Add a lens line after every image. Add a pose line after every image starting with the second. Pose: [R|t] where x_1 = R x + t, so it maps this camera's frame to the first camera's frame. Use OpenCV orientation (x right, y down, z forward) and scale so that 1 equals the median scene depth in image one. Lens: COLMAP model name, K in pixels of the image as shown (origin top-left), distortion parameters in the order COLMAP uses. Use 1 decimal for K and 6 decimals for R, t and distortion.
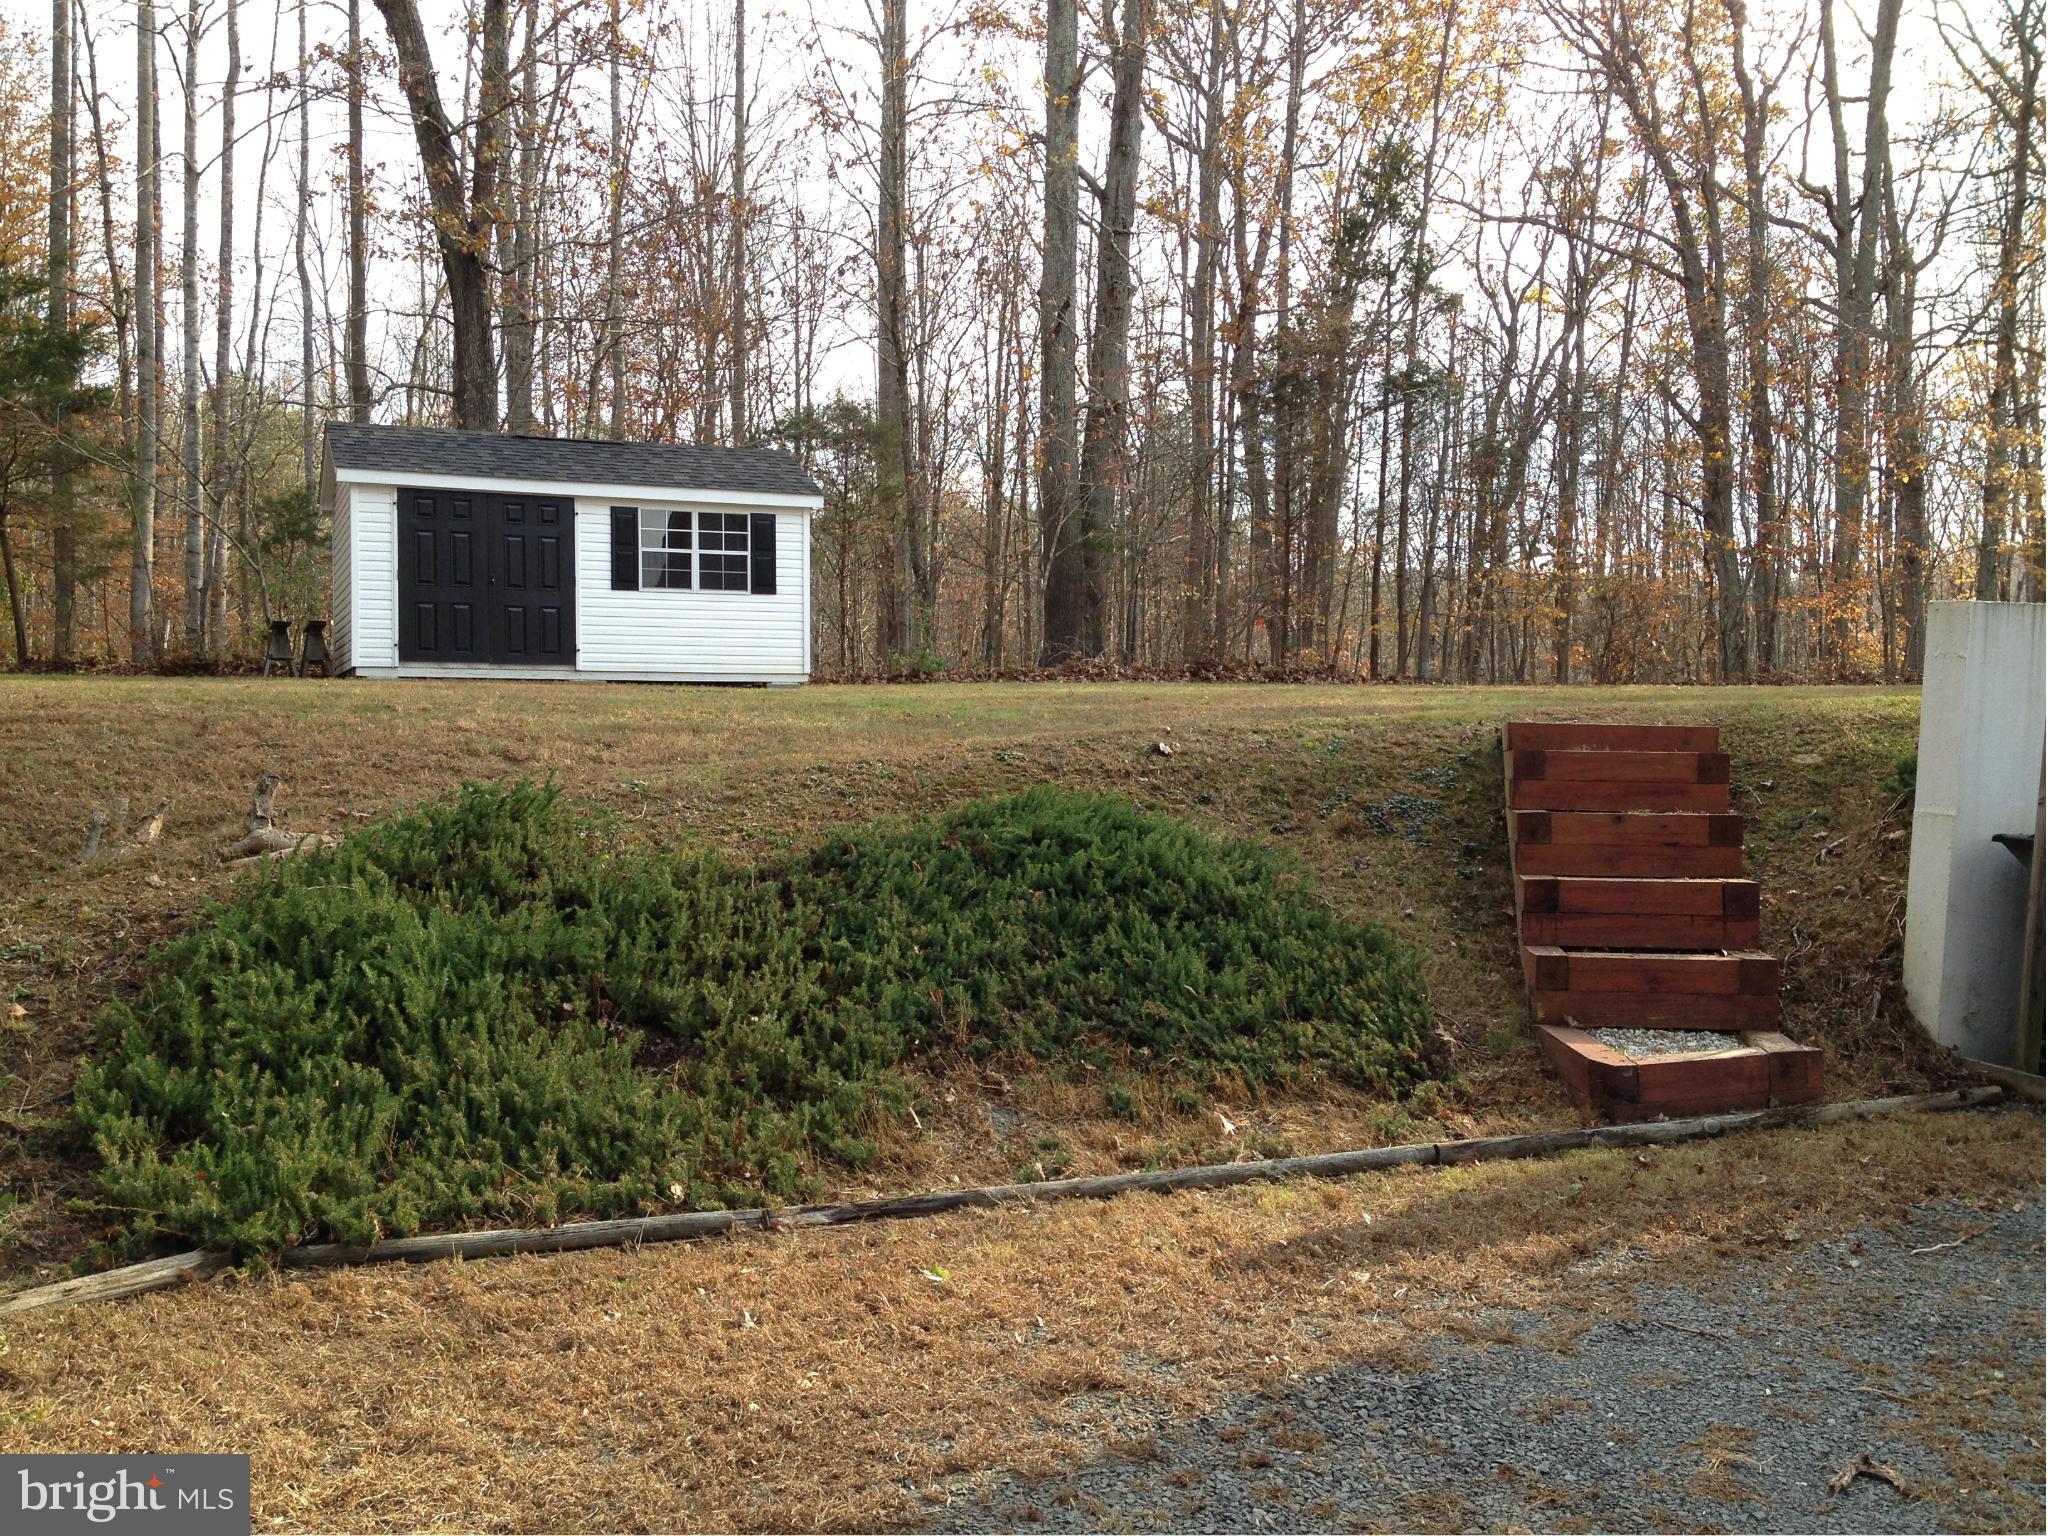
lens RADIAL K [[1935.0, 0, 1026.2], [0, 1935.0, 765.9], [0, 0, 1]] dist [0.082208, 0.000000]
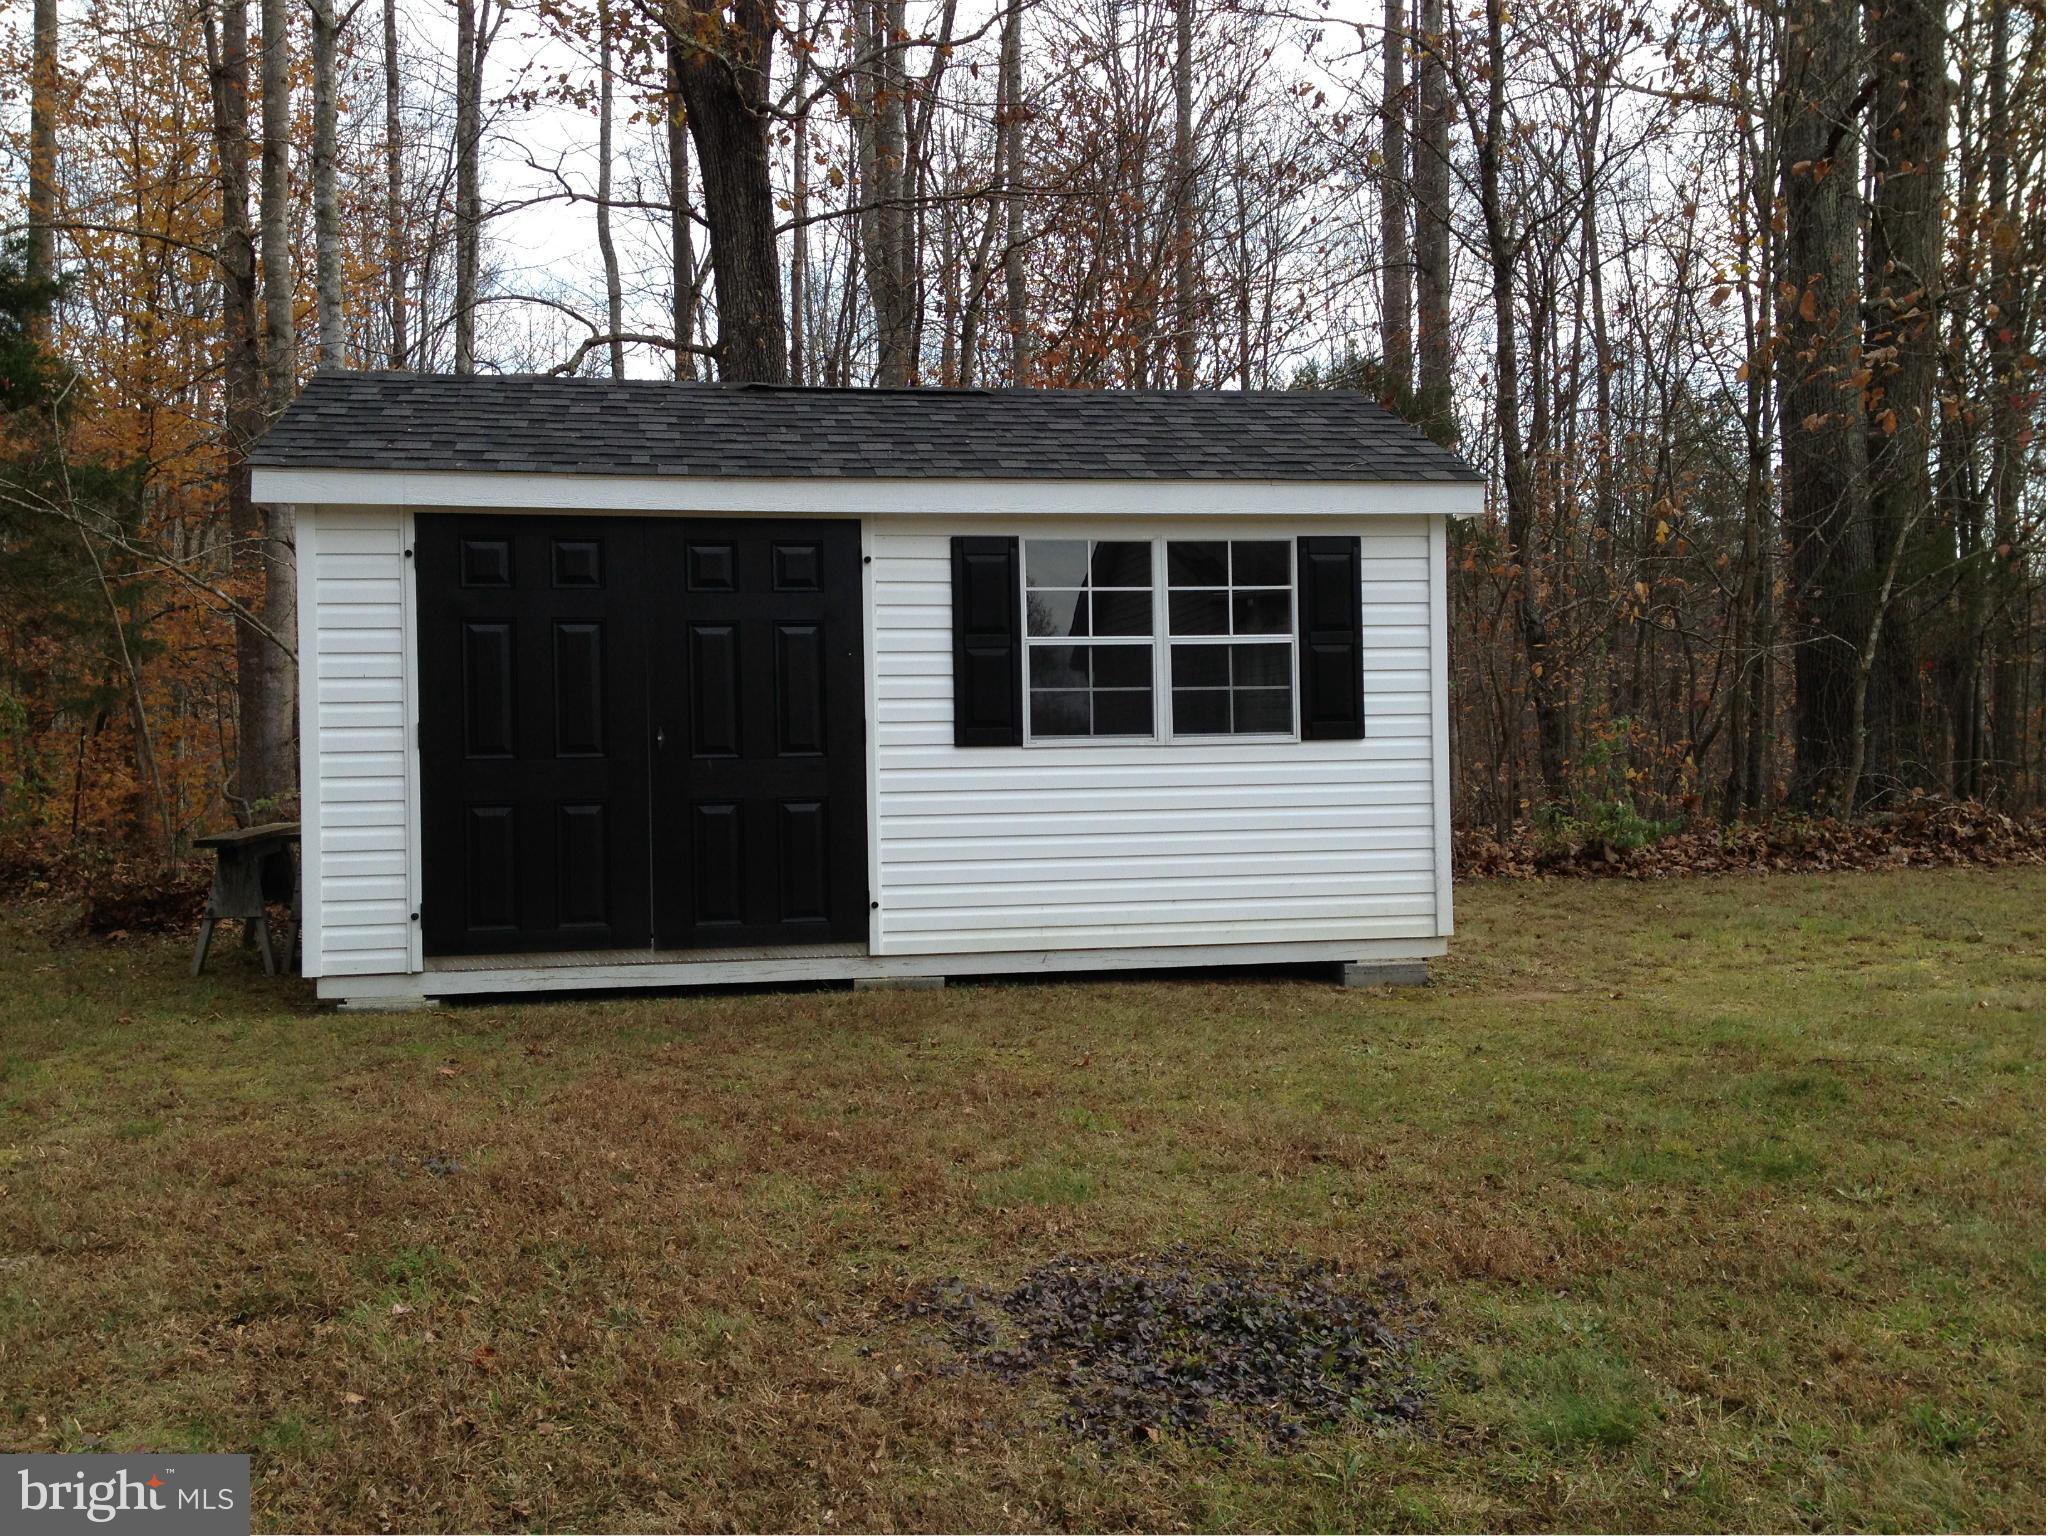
lens RADIAL K [[1935.0, 0, 1023.1], [0, 1935.0, 770.4], [0, 0, 1]] dist [0.082208, 0.000000]
pose [[0.976200, -0.019478, -0.215996, -0.114205], [0.016715, 0.999753, -0.014614, -0.079381], [0.216228, 0.010656, 0.976285, 0.614822]]
